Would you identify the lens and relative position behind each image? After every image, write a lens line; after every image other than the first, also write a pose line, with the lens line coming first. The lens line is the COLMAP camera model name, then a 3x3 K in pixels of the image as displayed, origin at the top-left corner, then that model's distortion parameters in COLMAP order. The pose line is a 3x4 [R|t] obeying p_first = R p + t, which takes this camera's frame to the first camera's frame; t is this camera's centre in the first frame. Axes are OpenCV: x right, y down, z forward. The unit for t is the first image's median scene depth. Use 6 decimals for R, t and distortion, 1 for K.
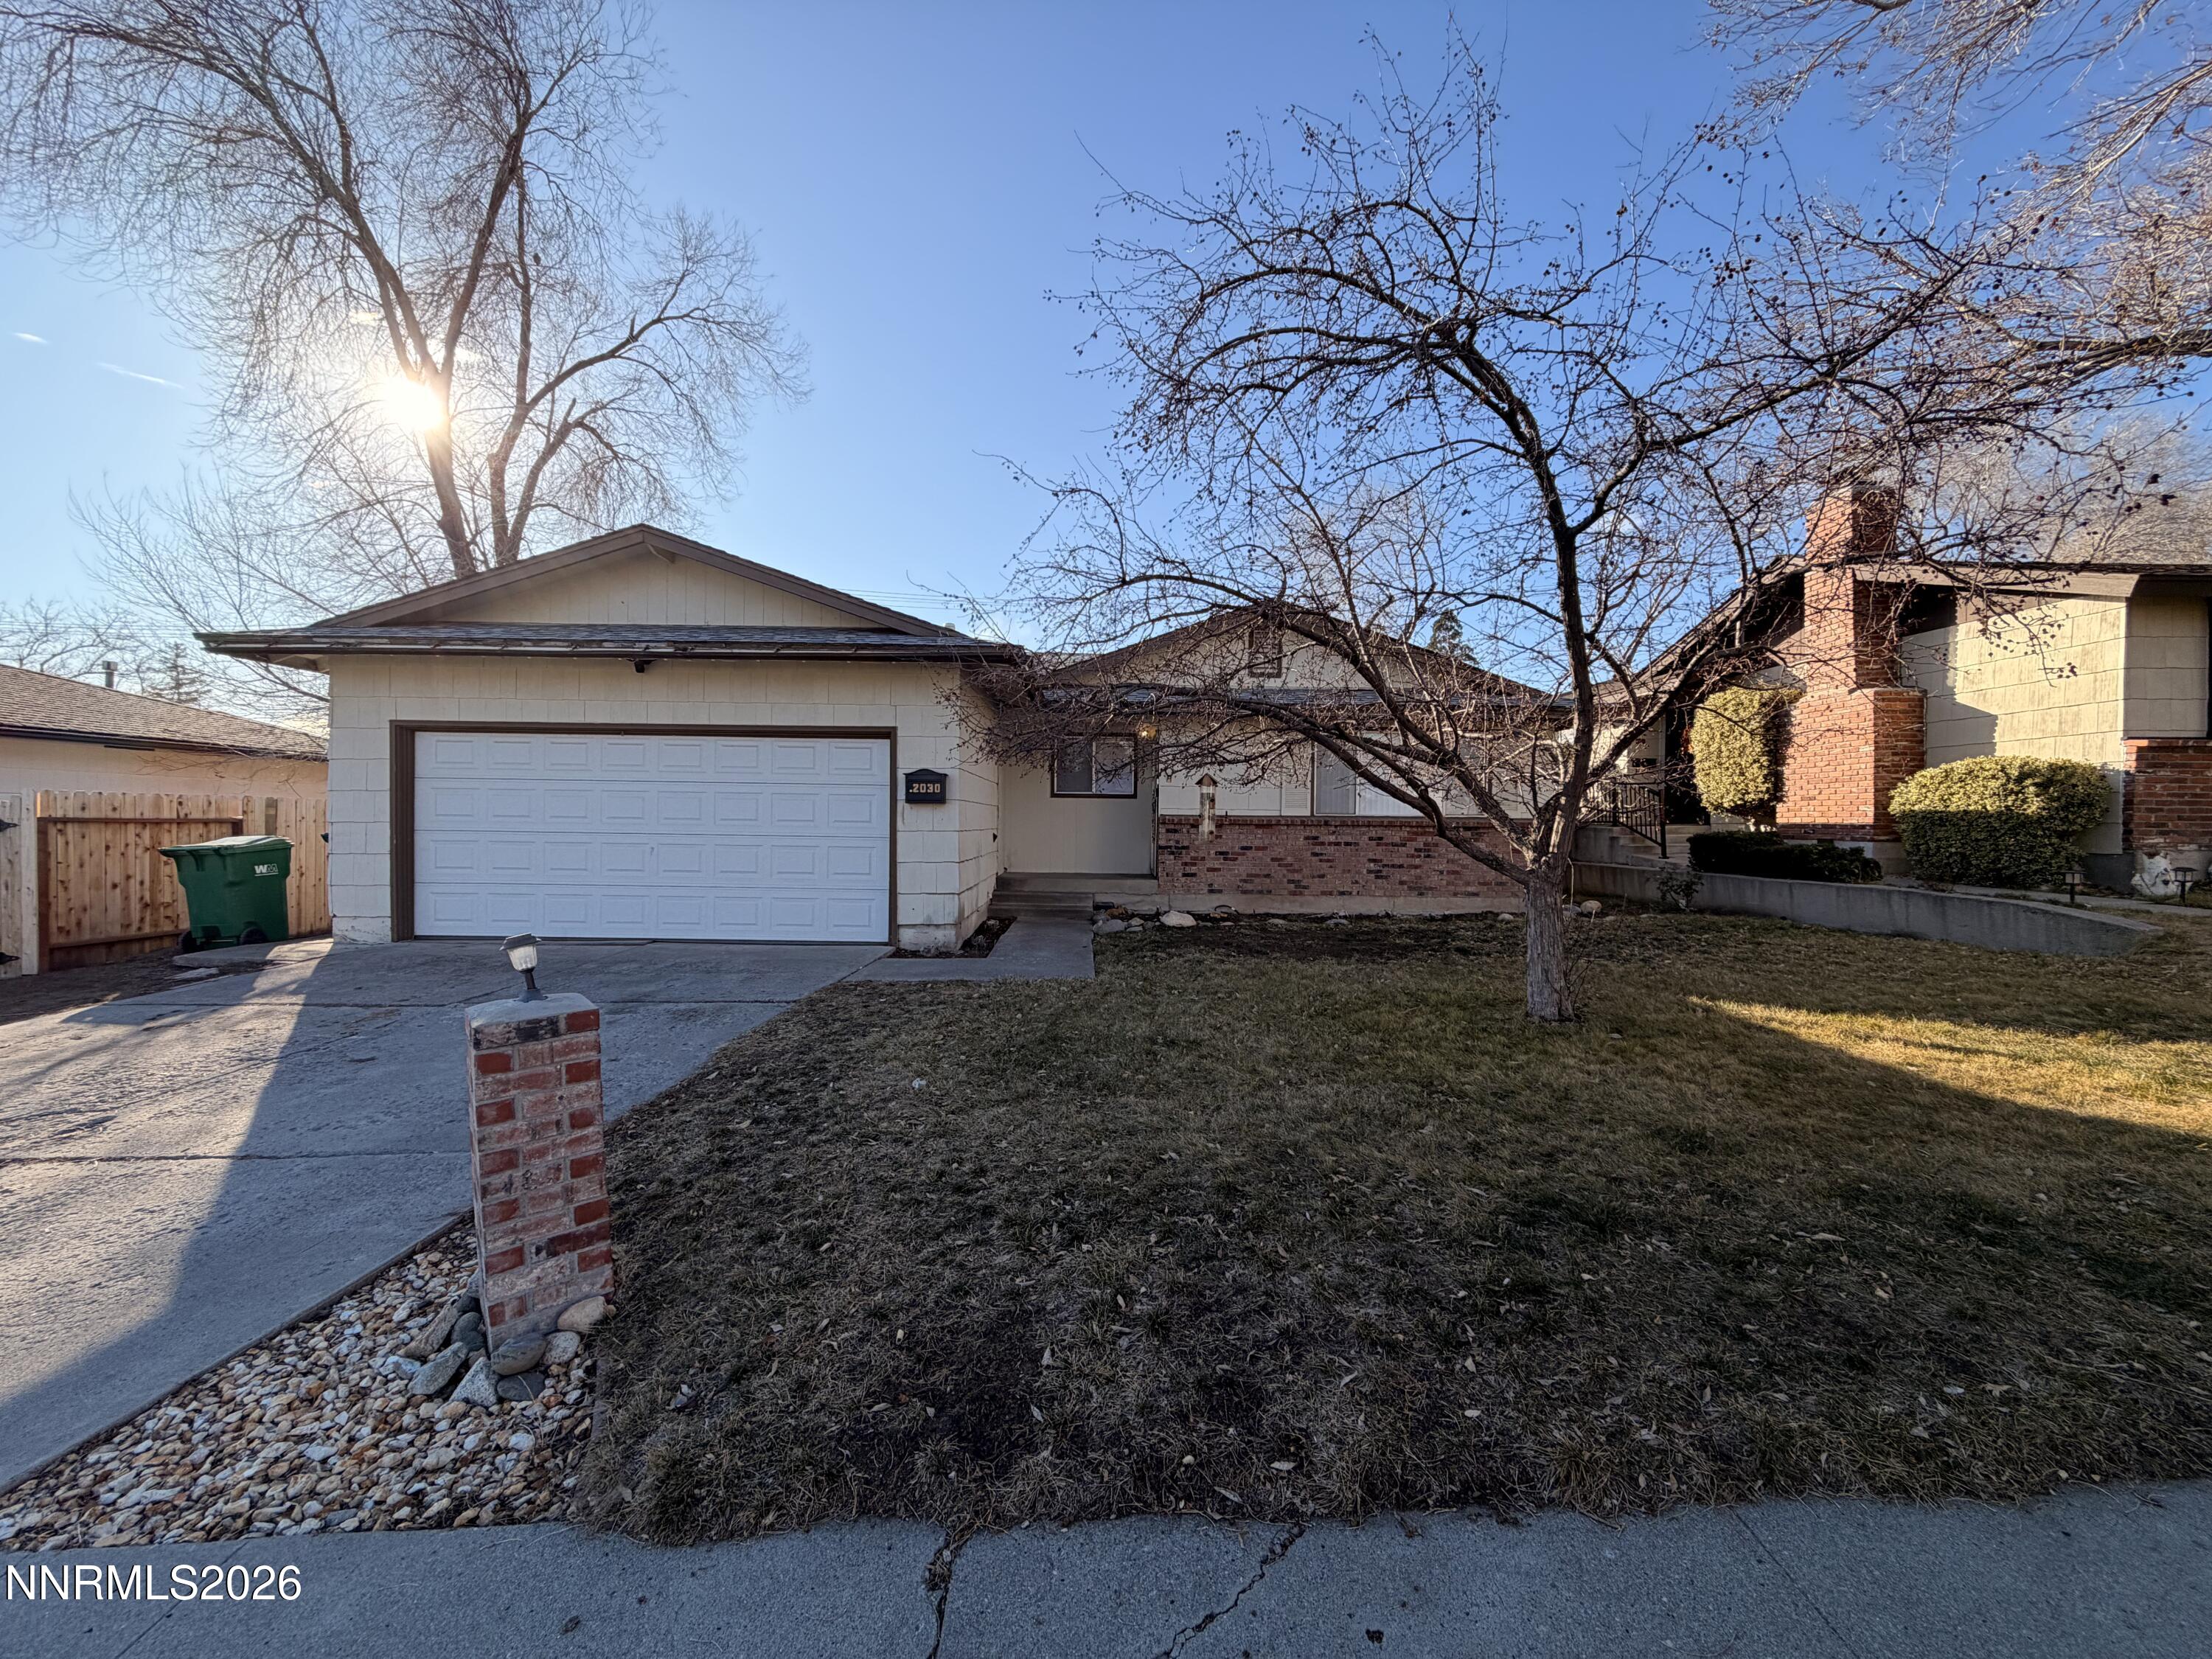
lens RADIAL K [[876.7, 0, 1105.2], [0, 876.7, 826.9], [0, 0, 1]] dist [-0.000805, 0.000247]
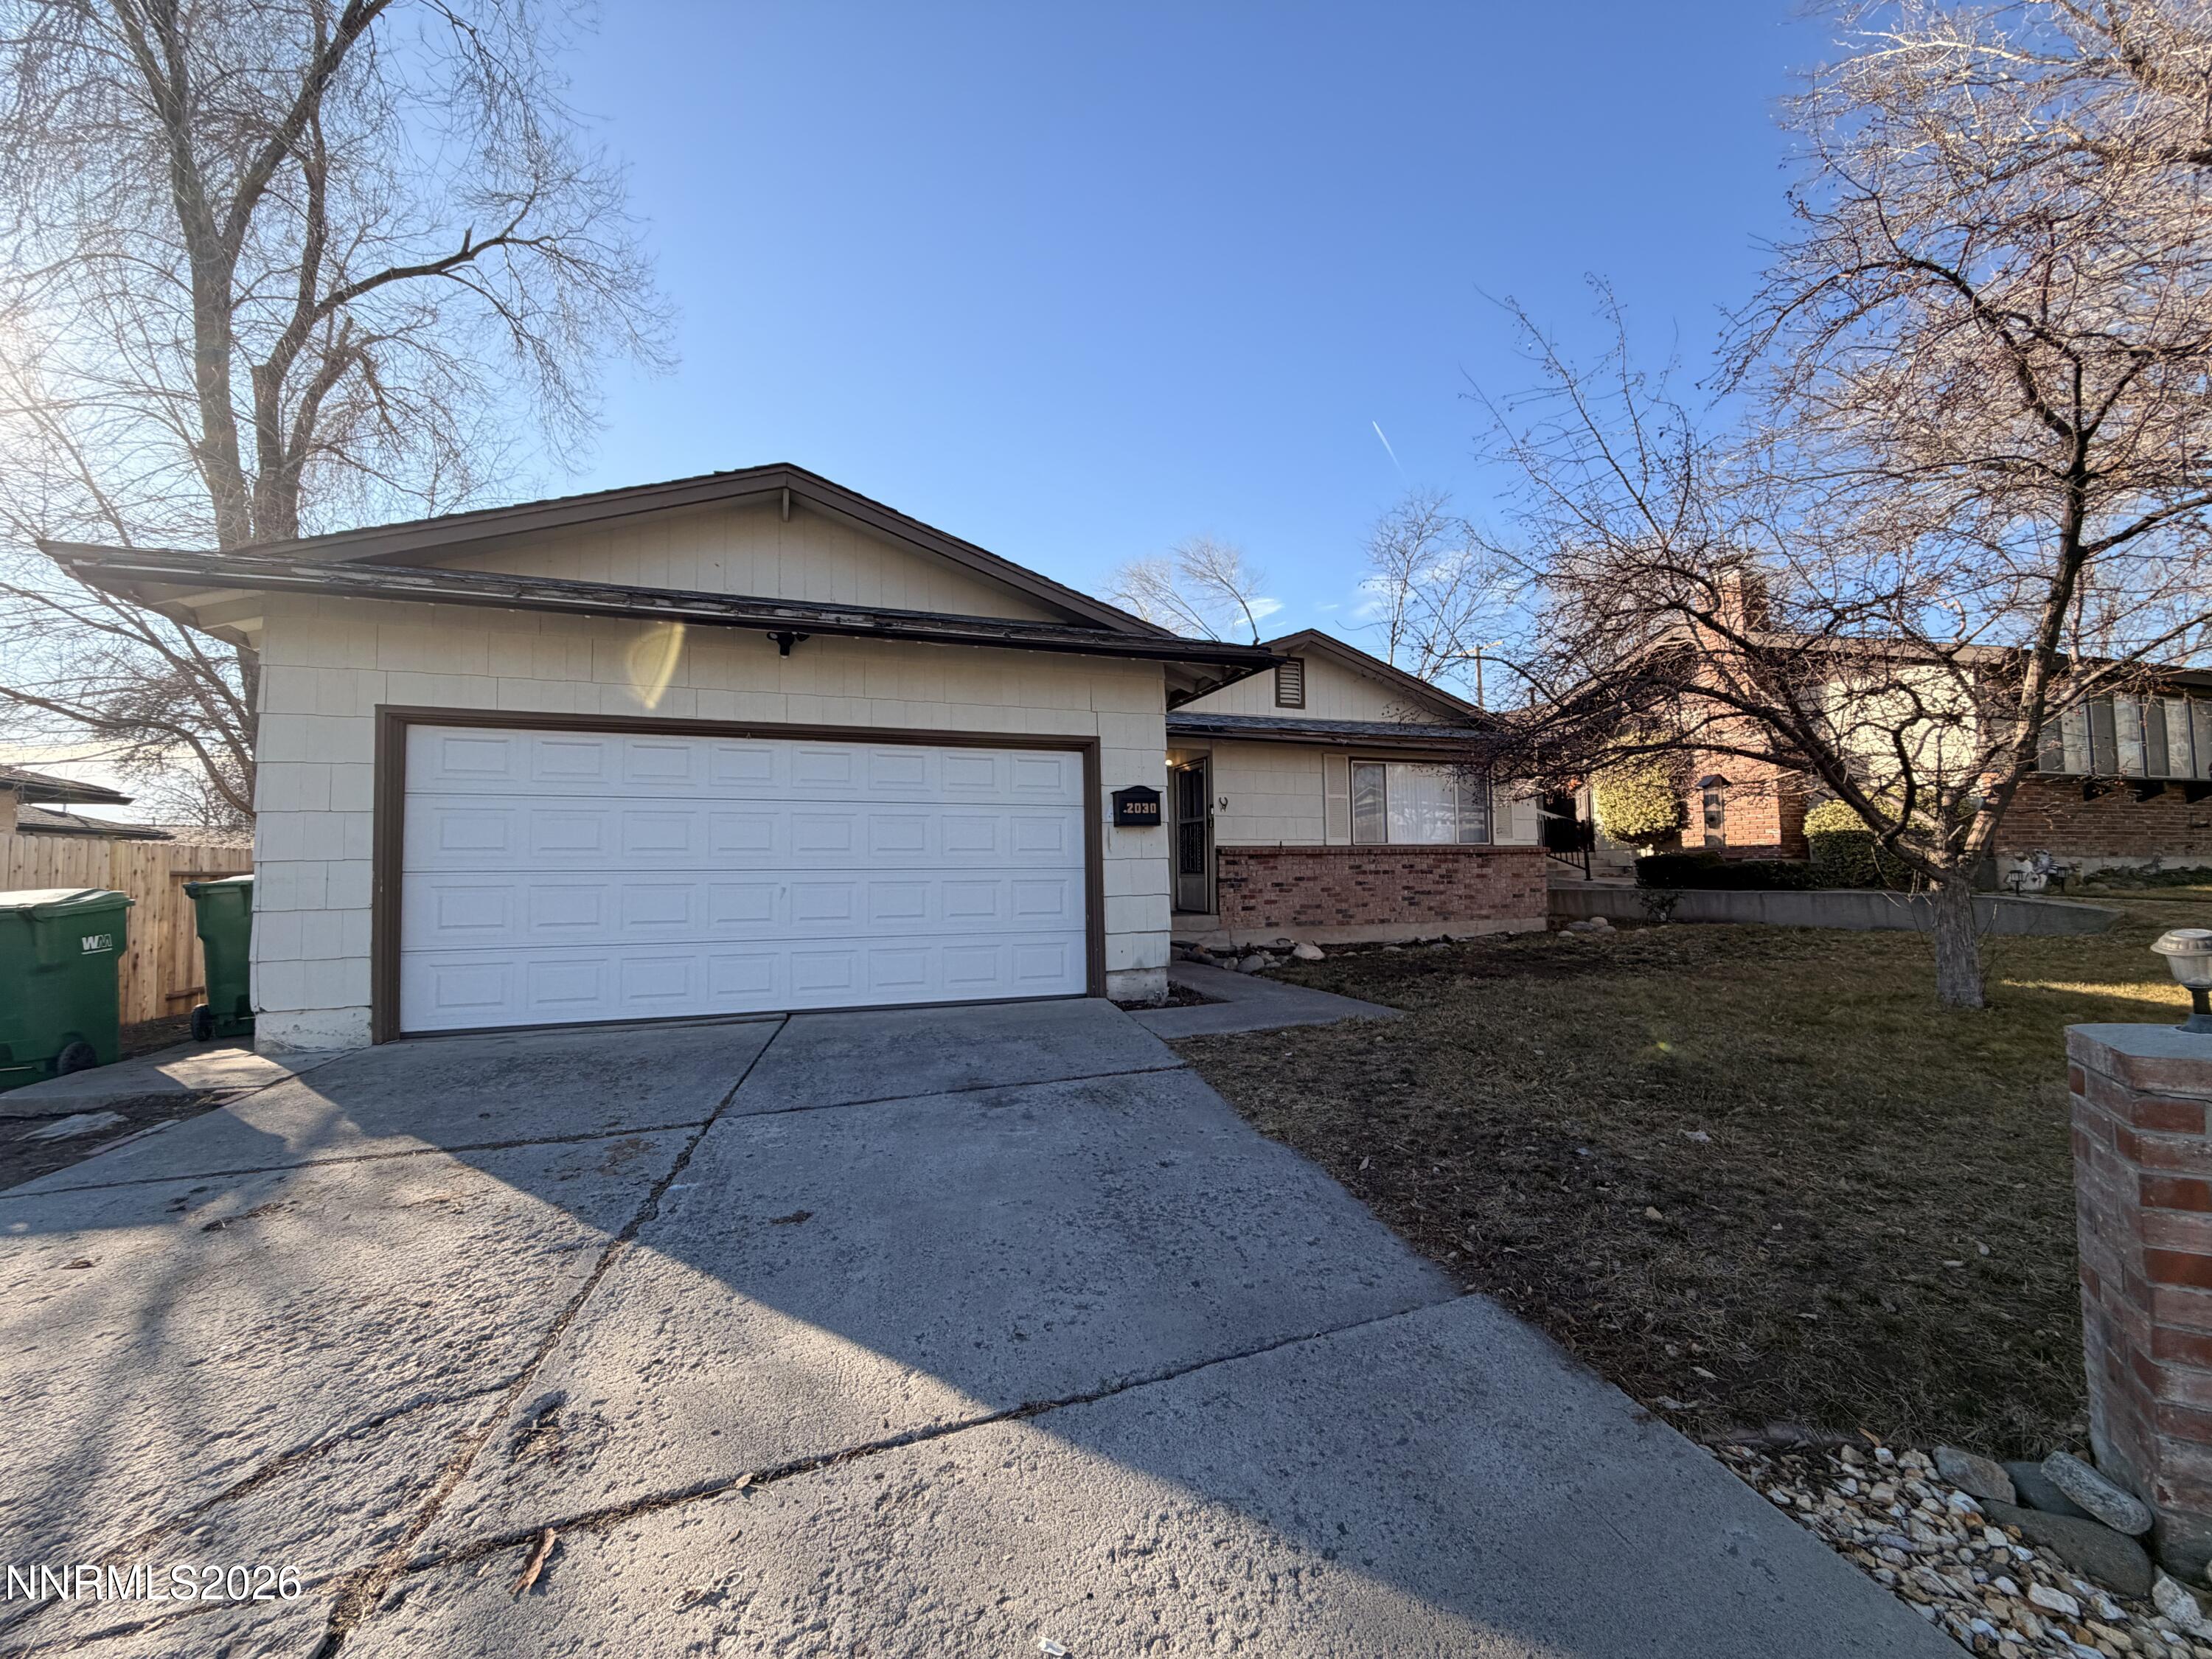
lens RADIAL K [[876.7, 0, 1108.7], [0, 876.7, 830.3], [0, 0, 1]] dist [-0.000805, 0.000247]
pose [[0.945630, -0.007427, 0.325161, -0.411362], [0.024685, 0.998495, -0.048981, 0.014817], [-0.324307, 0.054345, 0.944389, 0.163587]]
